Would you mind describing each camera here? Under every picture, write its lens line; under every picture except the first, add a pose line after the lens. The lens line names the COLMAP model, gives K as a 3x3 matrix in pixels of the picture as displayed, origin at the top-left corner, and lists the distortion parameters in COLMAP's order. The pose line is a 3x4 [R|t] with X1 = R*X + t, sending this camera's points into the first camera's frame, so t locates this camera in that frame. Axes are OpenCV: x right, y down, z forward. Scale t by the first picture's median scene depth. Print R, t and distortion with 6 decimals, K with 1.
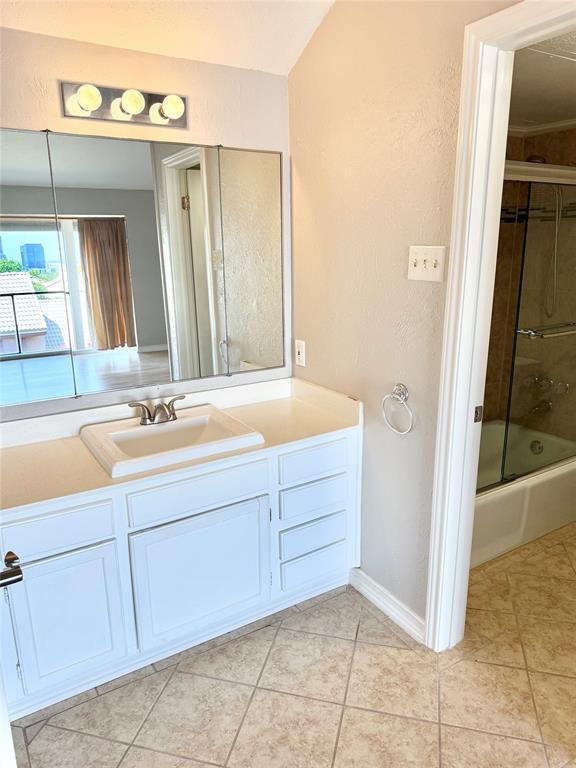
lens RADIAL K [[539.6, 0, 289.6], [0, 539.6, 385.5], [0, 0, 1]] dist [0.011559, -0.010198]
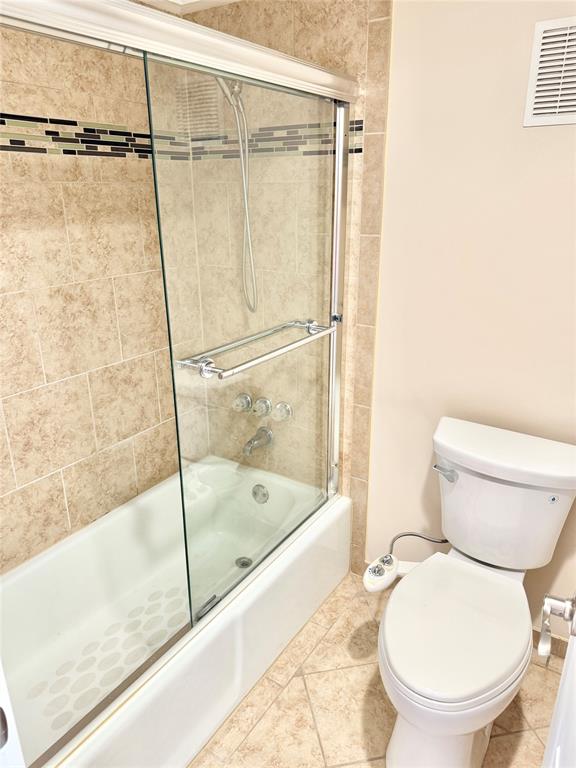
lens RADIAL K [[539.6, 0, 285.7], [0, 539.6, 383.9], [0, 0, 1]] dist [0.011559, -0.010198]
pose [[0.904884, -0.140075, 0.401950, 0.225004], [0.102742, 0.988257, 0.113100, -0.101448], [-0.413072, -0.061046, 0.908650, 0.358821]]
